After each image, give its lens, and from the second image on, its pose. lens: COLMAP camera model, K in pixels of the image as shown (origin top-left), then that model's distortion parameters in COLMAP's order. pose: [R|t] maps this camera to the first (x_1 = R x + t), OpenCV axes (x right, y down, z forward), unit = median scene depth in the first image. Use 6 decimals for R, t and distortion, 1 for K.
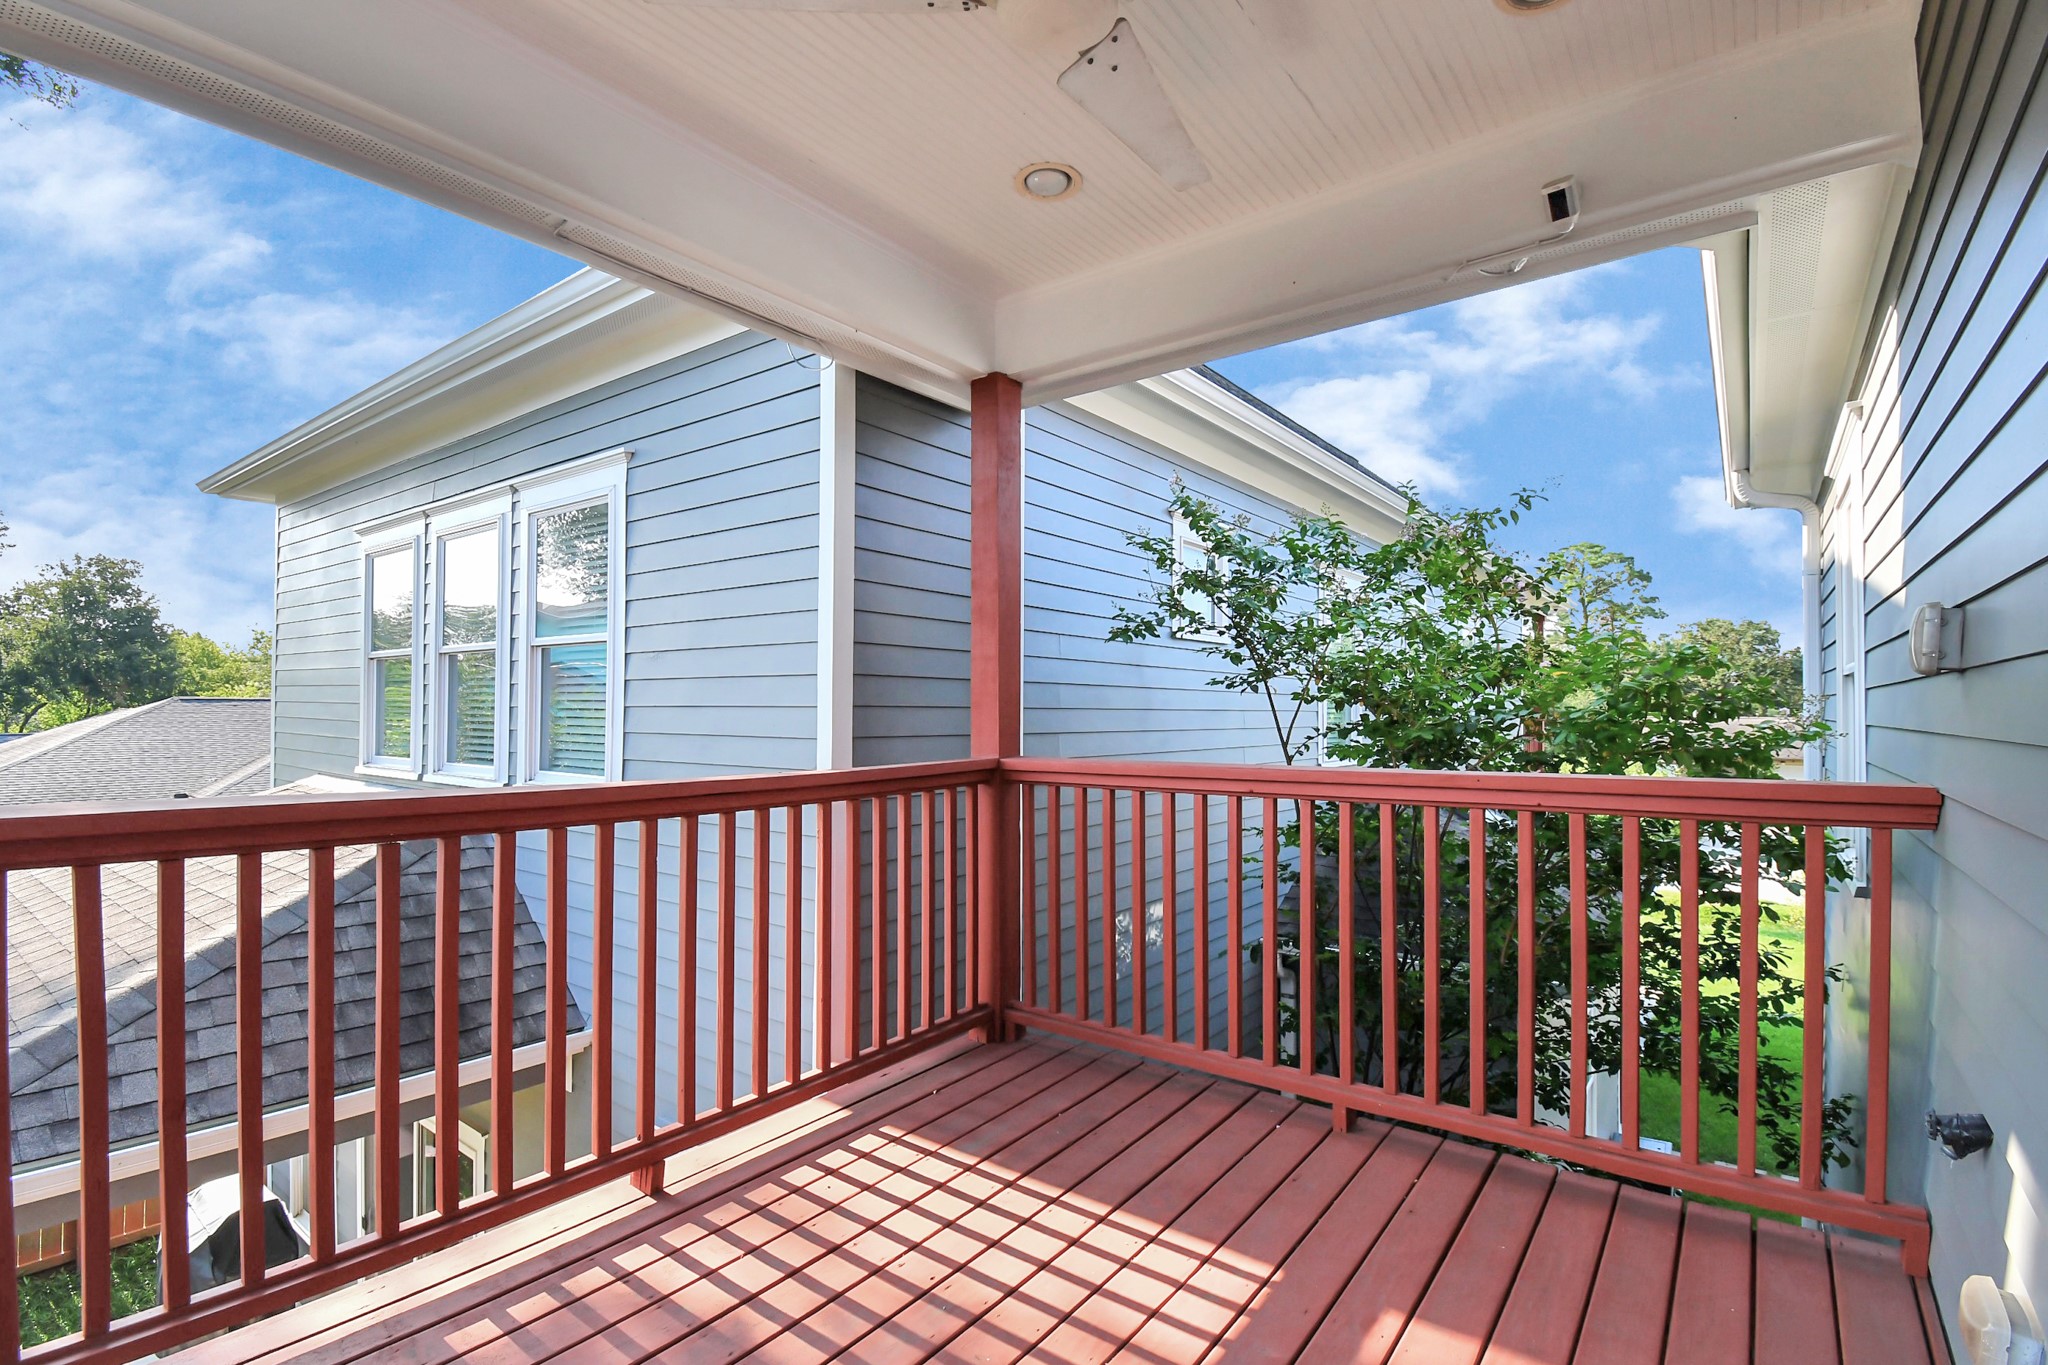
lens RADIAL K [[927.7, 0, 1016.5], [0, 927.7, 700.6], [0, 0, 1]] dist [0.028024, -0.032425]
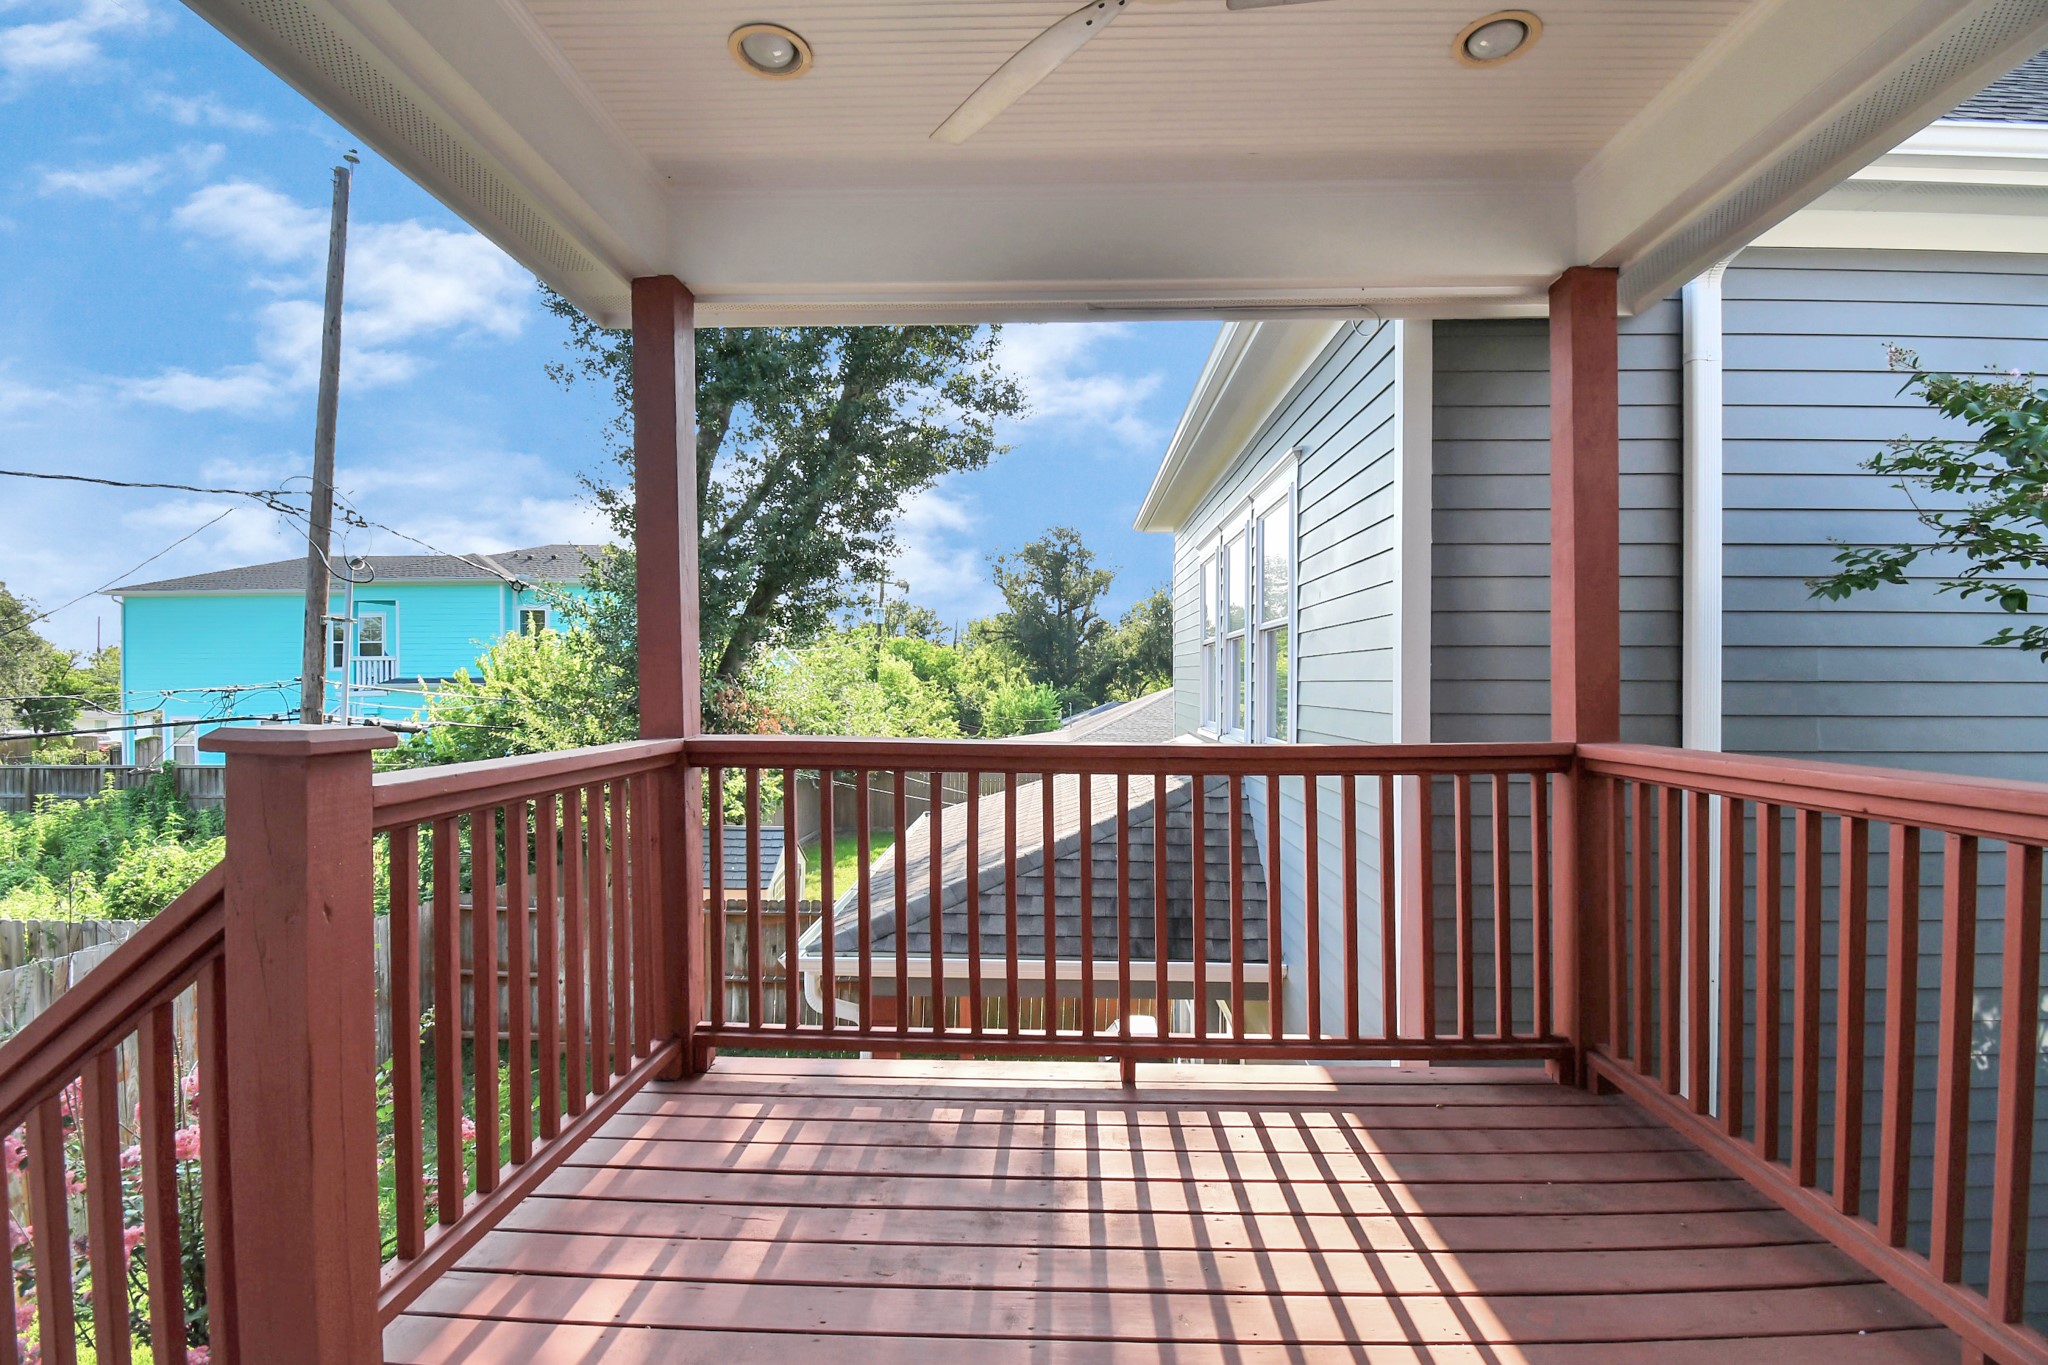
lens RADIAL K [[897.5, 0, 1045.4], [0, 897.5, 686.8], [0, 0, 1]] dist [0.027144, -0.028884]
pose [[0.596950, -0.001235, -0.802277, 0.443674], [0.011143, 0.999915, 0.006753, 0.004327], [0.802201, -0.012971, 0.596913, 0.201756]]
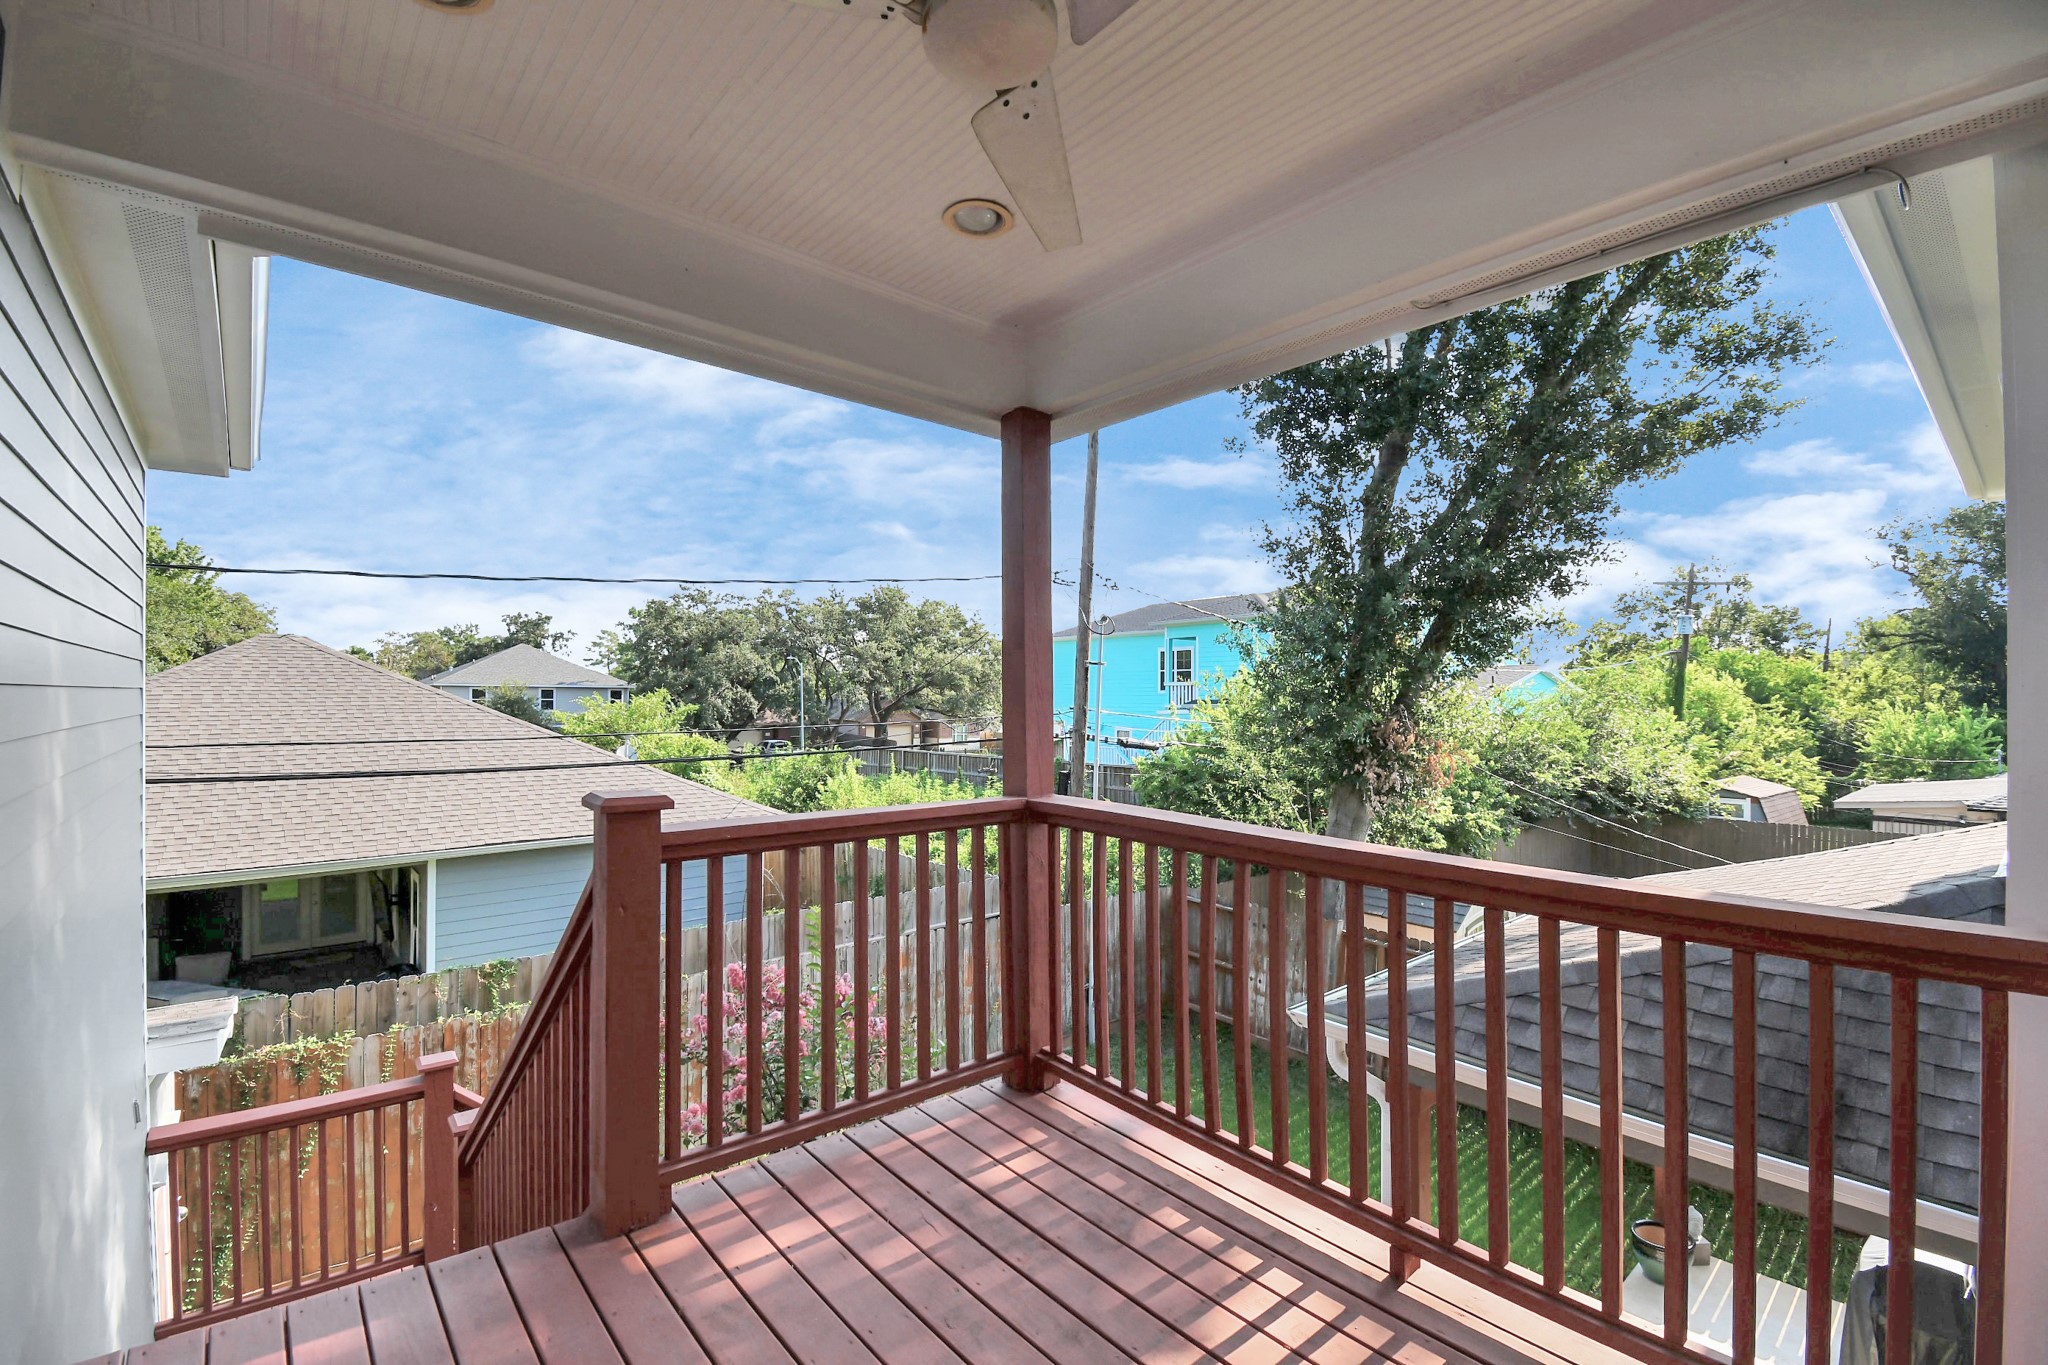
lens RADIAL K [[897.5, 0, 1045.4], [0, 897.5, 686.8], [0, 0, 1]] dist [0.027144, -0.028884]
pose [[-0.183290, -0.018123, -0.982892, 0.555146], [0.002215, 0.999820, -0.018848, -0.062812], [0.983056, -0.005631, -0.183217, 0.742673]]
